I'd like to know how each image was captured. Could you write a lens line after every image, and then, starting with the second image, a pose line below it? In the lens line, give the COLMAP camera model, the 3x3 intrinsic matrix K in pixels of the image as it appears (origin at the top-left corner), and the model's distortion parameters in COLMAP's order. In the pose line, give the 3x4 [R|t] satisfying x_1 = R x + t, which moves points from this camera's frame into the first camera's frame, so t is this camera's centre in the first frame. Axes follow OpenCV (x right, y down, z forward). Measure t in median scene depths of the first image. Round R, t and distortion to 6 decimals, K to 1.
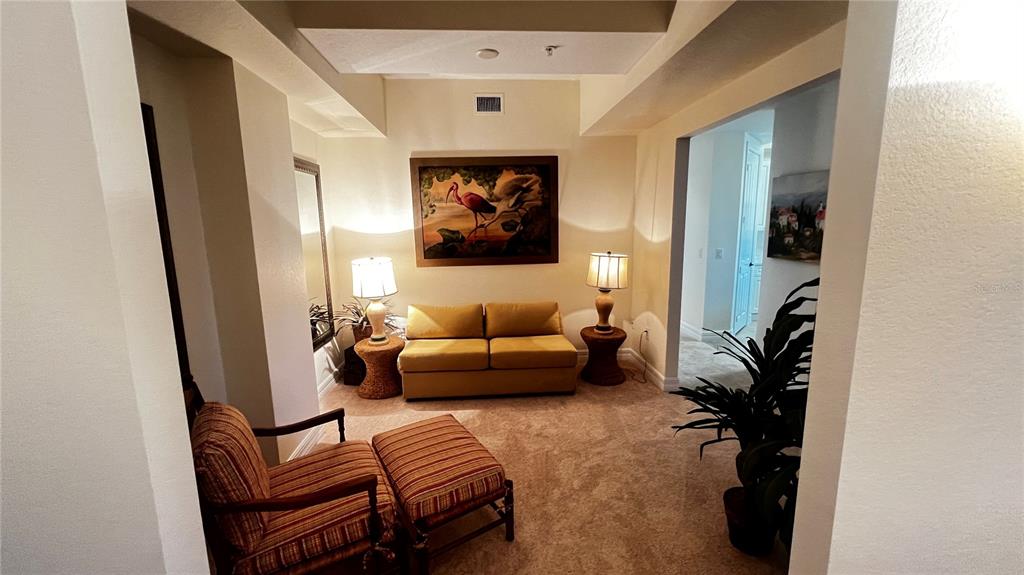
lens RADIAL K [[409.5, 0, 511.7], [0, 409.5, 289.4], [0, 0, 1]] dist [-0.000212, -0.000104]
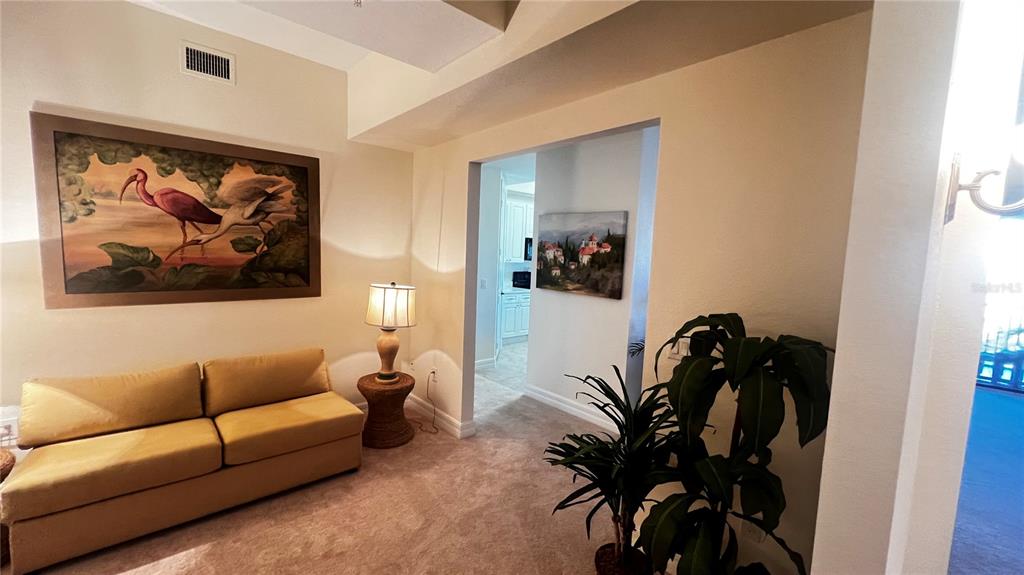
lens RADIAL K [[409.5, 0, 511.7], [0, 409.5, 289.4], [0, 0, 1]] dist [-0.000212, -0.000104]
pose [[0.790635, -0.008311, 0.612231, -0.076091], [0.048580, 0.997607, -0.049193, -0.024074], [-0.610357, 0.068636, 0.789147, 0.187123]]
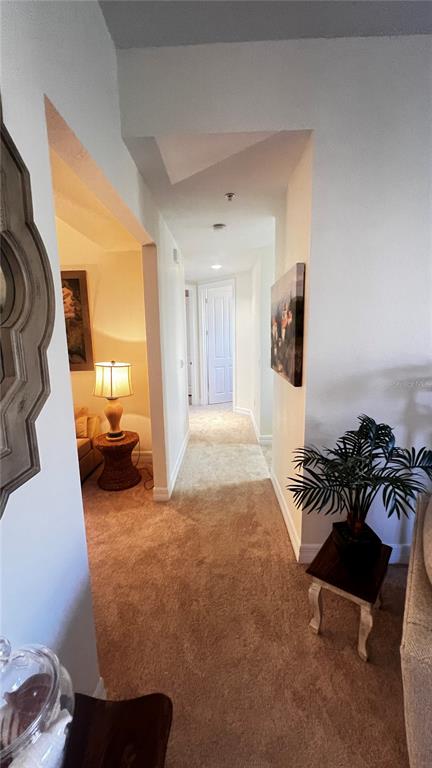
lens RADIAL K [[307.2, 0, 214.6], [0, 307.2, 384.0], [0, 0, 1]] dist [-0.000212, -0.000104]
pose [[0.995799, 0.015590, -0.090234, 0.528717], [-0.015645, 0.999878, 0.000098, -0.036255], [0.090224, 0.001314, 0.995921, 0.238322]]
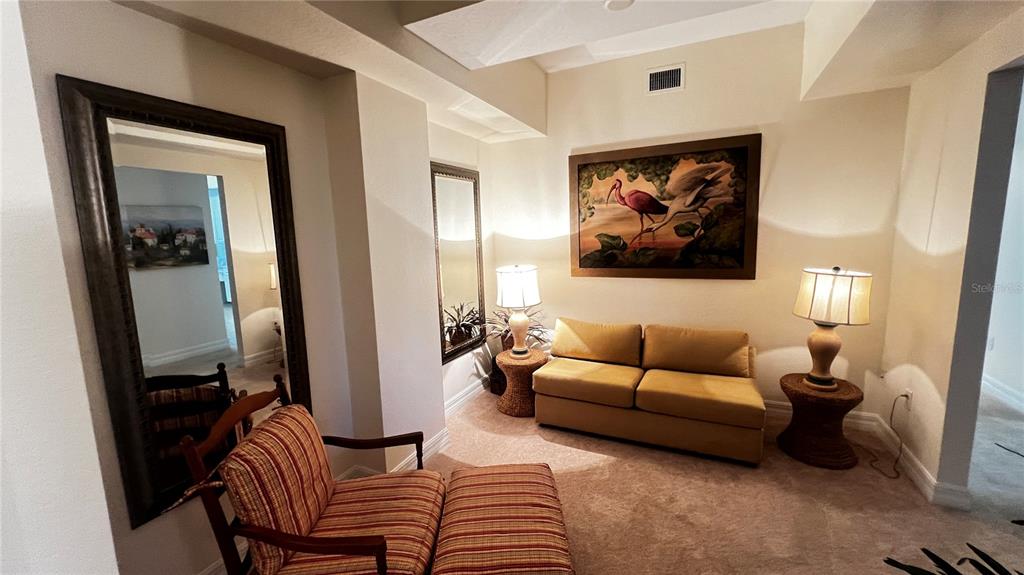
lens RADIAL K [[409.5, 0, 511.7], [0, 409.5, 289.4], [0, 0, 1]] dist [-0.000212, -0.000104]
pose [[0.870461, 0.060287, -0.488532, 0.099332], [-0.064908, 0.997863, 0.007488, -0.025202], [0.487940, 0.025191, 0.872514, 0.155256]]
